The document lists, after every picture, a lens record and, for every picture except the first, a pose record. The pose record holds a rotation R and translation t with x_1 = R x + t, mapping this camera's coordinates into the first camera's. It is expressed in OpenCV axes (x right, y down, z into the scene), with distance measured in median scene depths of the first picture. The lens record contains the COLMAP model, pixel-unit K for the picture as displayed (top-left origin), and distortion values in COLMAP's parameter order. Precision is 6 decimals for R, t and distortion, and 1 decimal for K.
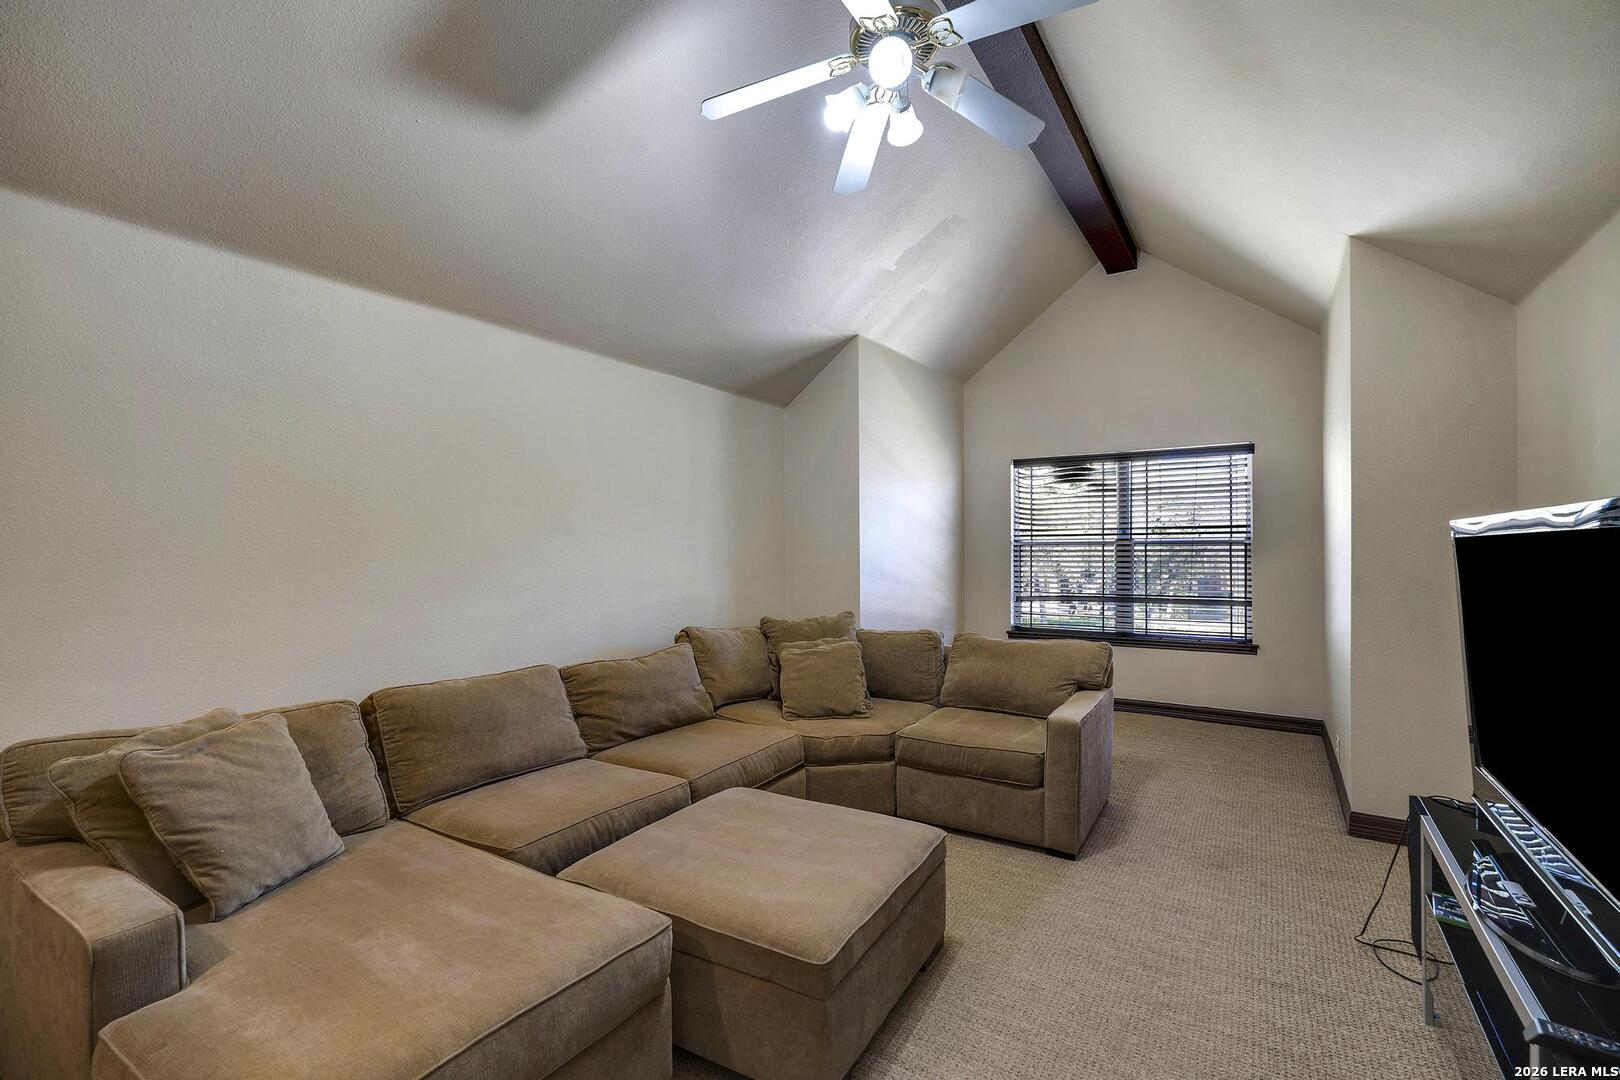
lens RADIAL K [[720.6, 0, 813.9], [0, 720.6, 542.2], [0, 0, 1]] dist [0.001795, -0.000020]
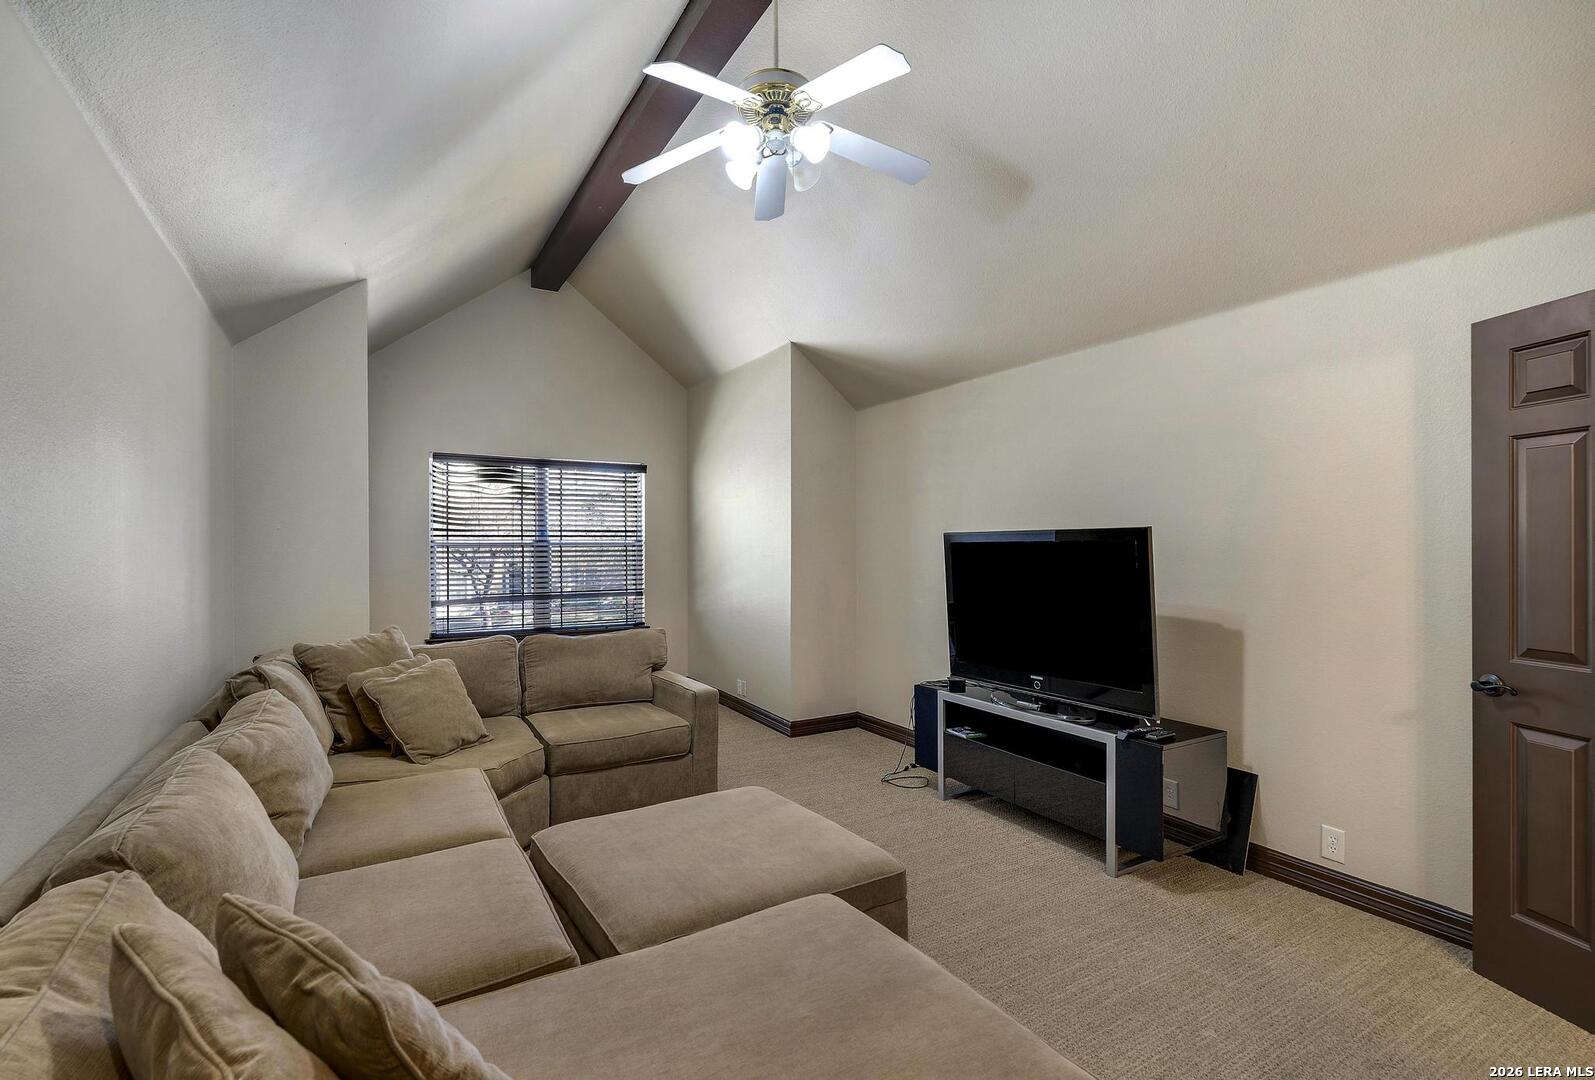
lens RADIAL K [[725.5, 0, 801.8], [0, 725.5, 546.2], [0, 0, 1]] dist [0.000222, -0.000007]
pose [[0.451264, 0.005022, 0.892377, -0.354760], [-0.006580, 0.999976, -0.002300, 0.004342], [-0.892366, -0.004834, 0.451286, 0.171090]]
